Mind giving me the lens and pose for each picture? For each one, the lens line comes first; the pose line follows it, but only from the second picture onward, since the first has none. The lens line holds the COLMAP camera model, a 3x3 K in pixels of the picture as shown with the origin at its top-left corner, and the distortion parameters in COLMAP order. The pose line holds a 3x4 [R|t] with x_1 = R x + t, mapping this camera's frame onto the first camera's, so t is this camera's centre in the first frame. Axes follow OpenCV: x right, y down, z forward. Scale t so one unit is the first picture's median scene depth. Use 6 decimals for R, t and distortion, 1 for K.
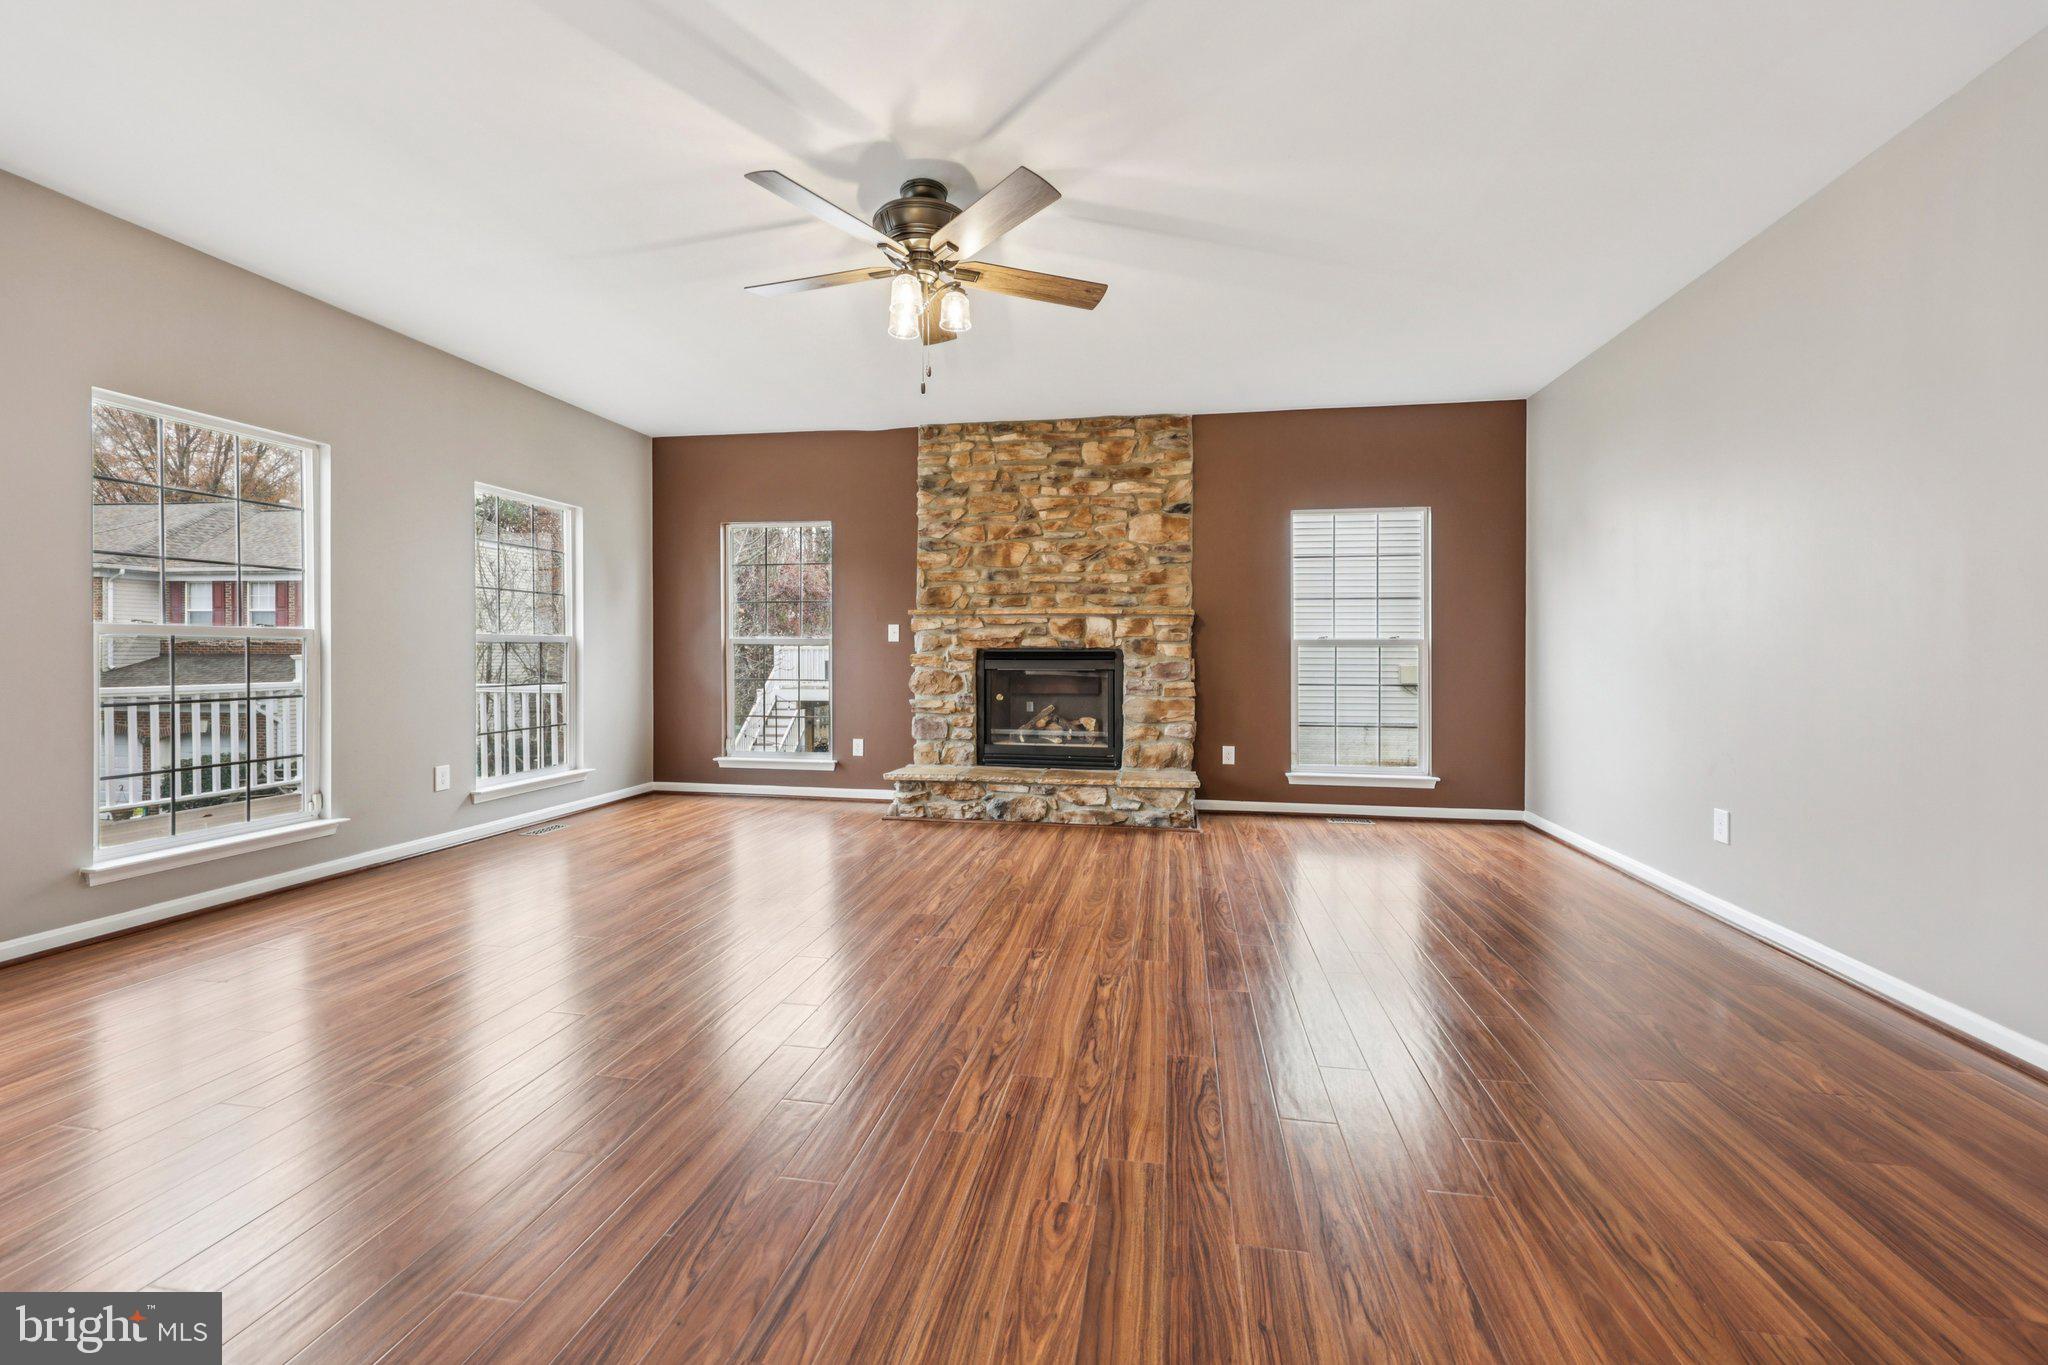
lens RADIAL K [[828.5, 0, 1023.0], [0, 828.5, 670.1], [0, 0, 1]] dist [-0.000155, 0.000606]
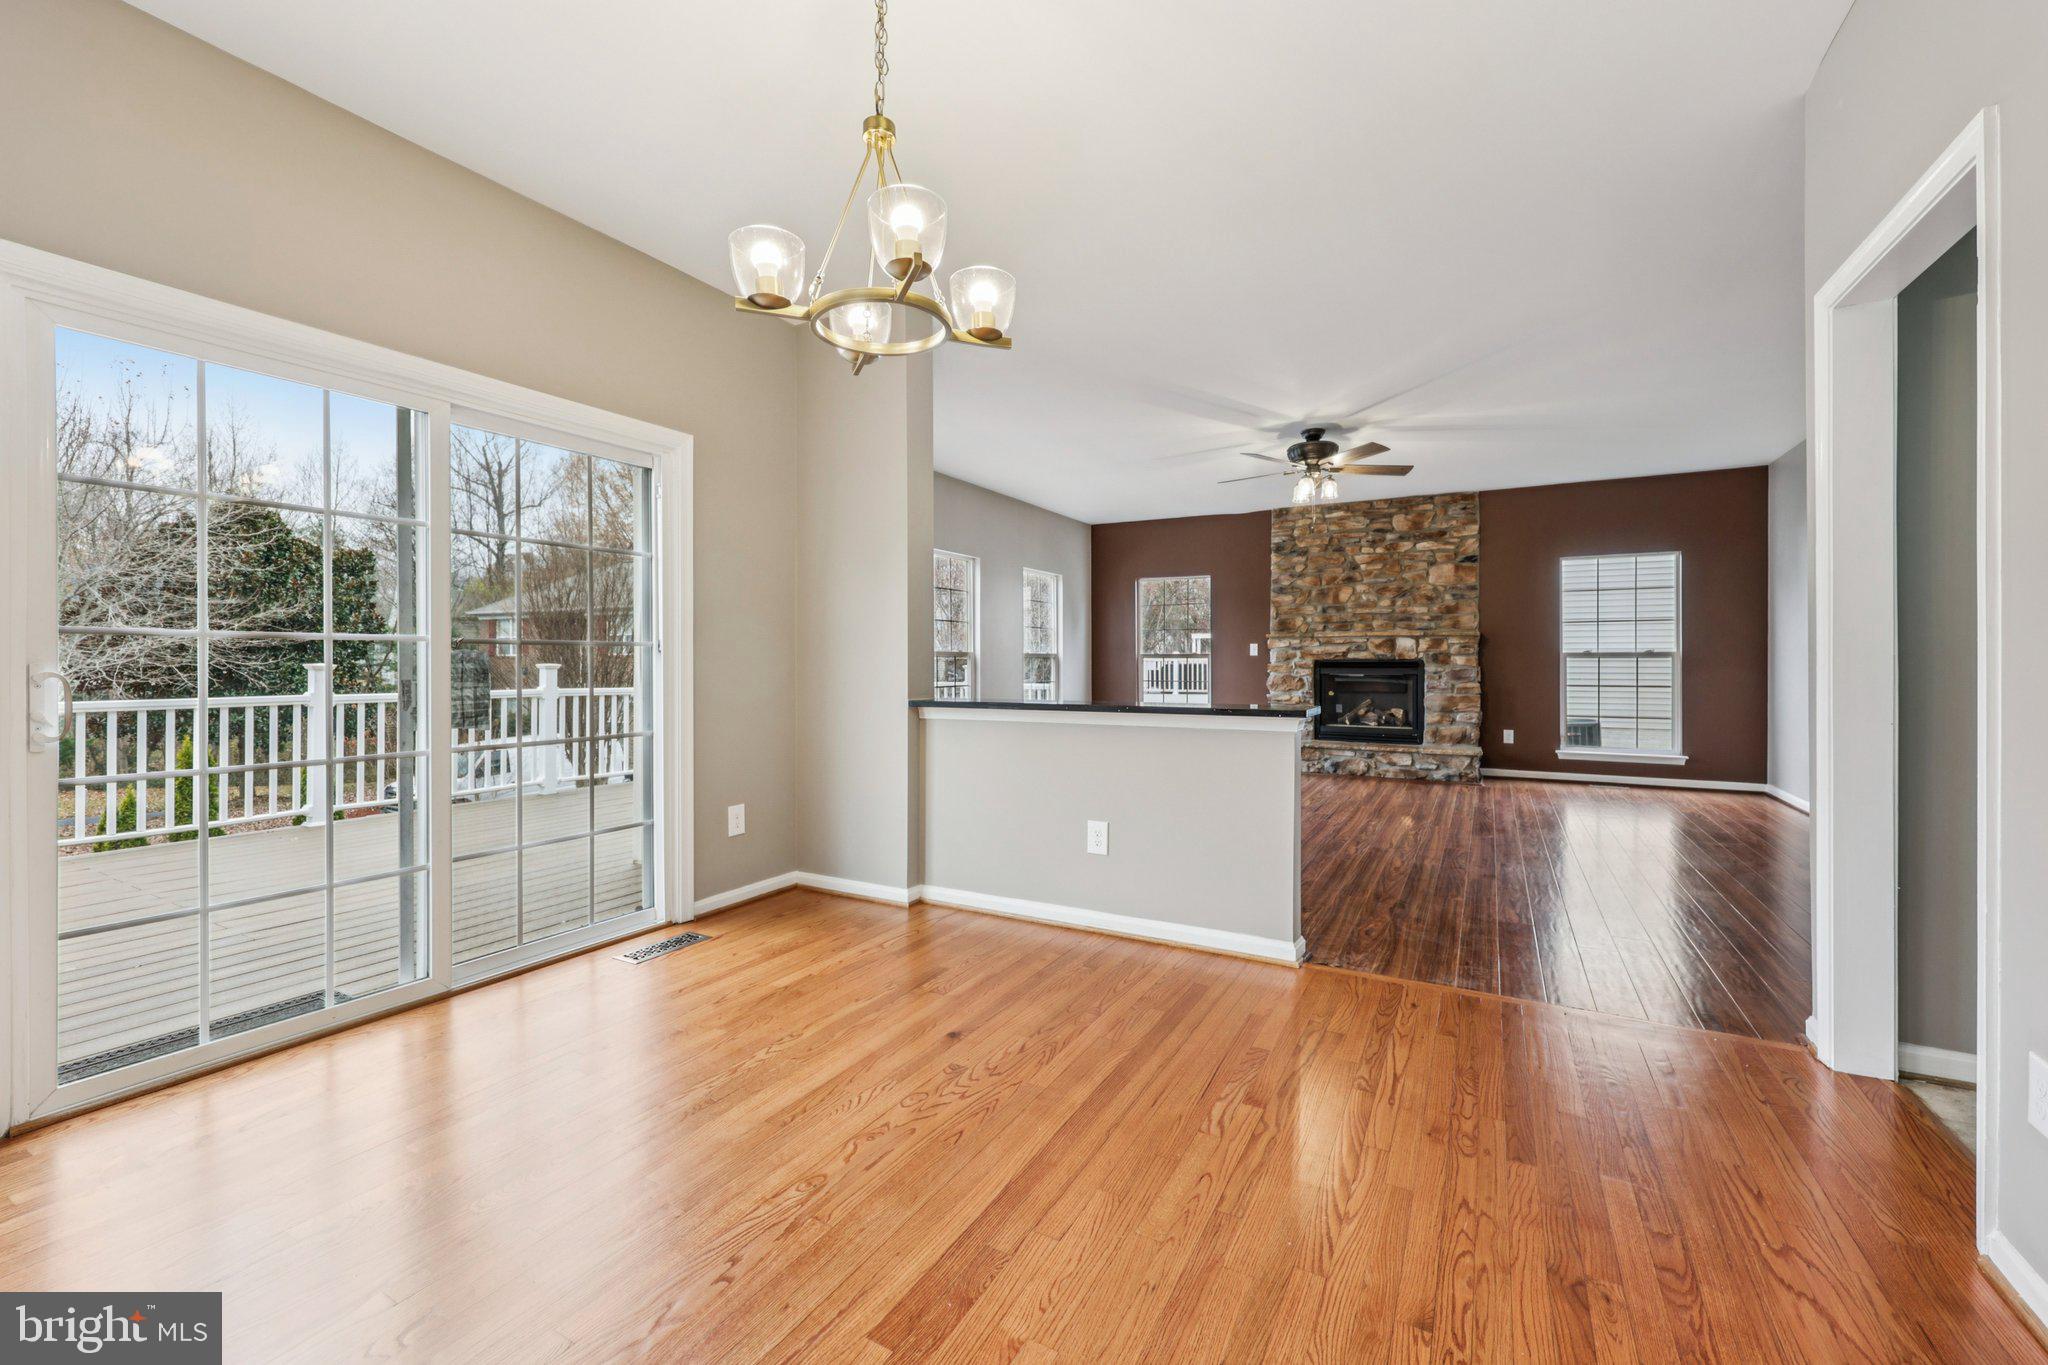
lens RADIAL K [[828.5, 0, 1030.2], [0, 828.5, 673.6], [0, 0, 1]] dist [-0.000155, 0.000606]
pose [[0.947293, 0.000834, -0.320367, -0.064282], [-0.002753, 0.999981, -0.005536, 0.007740], [0.320357, 0.006126, 0.947277, -0.563448]]
